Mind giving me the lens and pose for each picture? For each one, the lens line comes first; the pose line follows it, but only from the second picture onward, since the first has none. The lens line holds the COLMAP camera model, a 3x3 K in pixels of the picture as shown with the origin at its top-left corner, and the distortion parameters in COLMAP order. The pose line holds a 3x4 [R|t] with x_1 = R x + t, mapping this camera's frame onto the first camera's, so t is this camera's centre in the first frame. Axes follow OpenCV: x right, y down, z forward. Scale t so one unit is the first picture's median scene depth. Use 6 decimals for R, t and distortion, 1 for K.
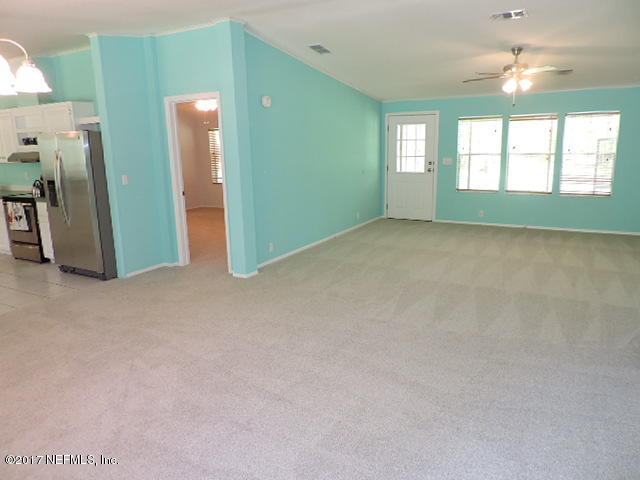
lens RADIAL K [[457.0, 0, 322.5], [0, 457.0, 243.2], [0, 0, 1]] dist [-0.017797, -0.000731]
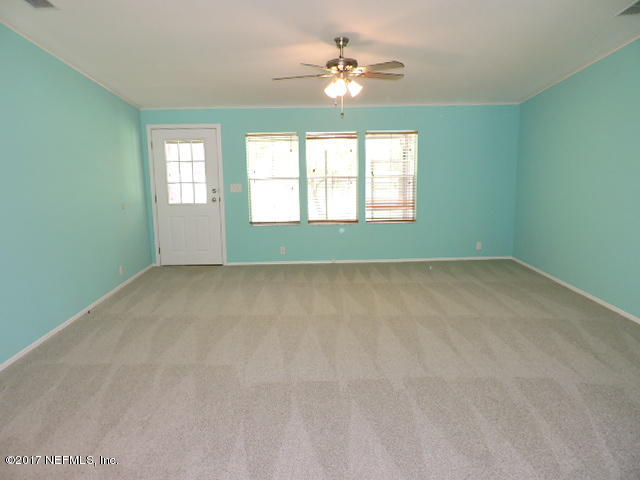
lens RADIAL K [[457.0, 0, 322.5], [0, 457.0, 243.2], [0, 0, 1]] dist [-0.017797, -0.000731]
pose [[0.859688, -0.084166, 0.503837, -0.003539], [0.108315, 0.993939, -0.018780, -0.055664], [-0.499203, 0.070718, 0.863594, 0.259537]]
